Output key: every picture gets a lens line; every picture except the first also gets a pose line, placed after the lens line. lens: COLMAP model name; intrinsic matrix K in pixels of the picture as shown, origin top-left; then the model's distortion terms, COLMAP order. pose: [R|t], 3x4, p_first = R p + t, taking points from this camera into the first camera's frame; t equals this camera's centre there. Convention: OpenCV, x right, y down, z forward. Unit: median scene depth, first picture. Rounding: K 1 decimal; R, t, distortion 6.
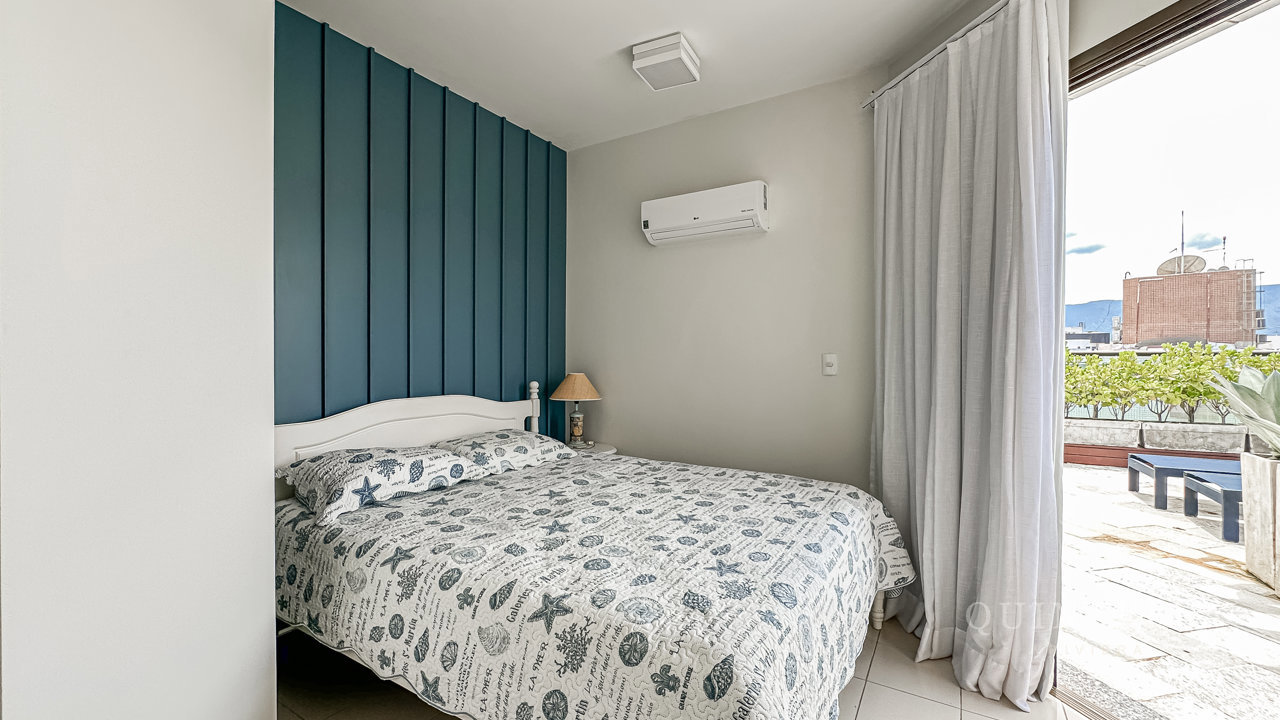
lens RADIAL K [[517.4, 0, 639.3], [0, 517.4, 360.1], [0, 0, 1]] dist [-0.004242, 0.001729]
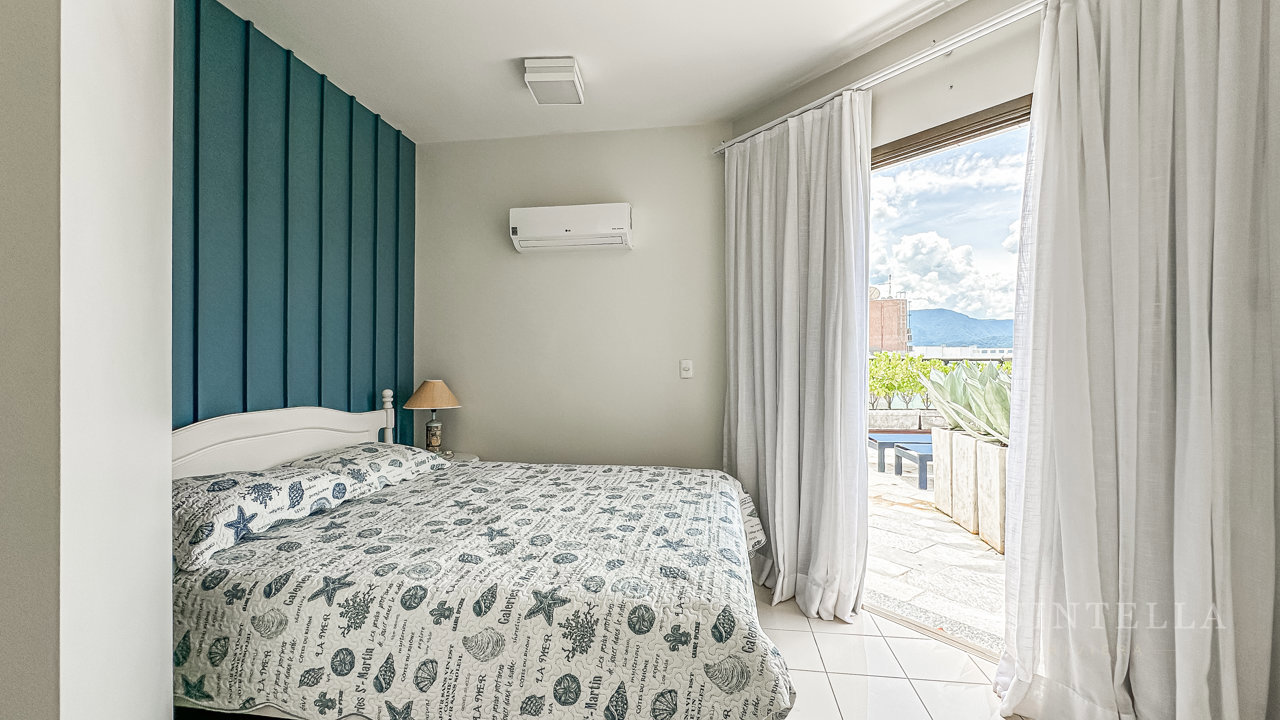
lens RADIAL K [[517.4, 0, 636.8], [0, 517.4, 361.4], [0, 0, 1]] dist [-0.004242, 0.001729]
pose [[0.918708, -0.000581, 0.394937, -0.250738], [0.003631, 0.999969, -0.006977, -0.001180], [-0.394921, 0.007844, 0.918682, -0.025394]]
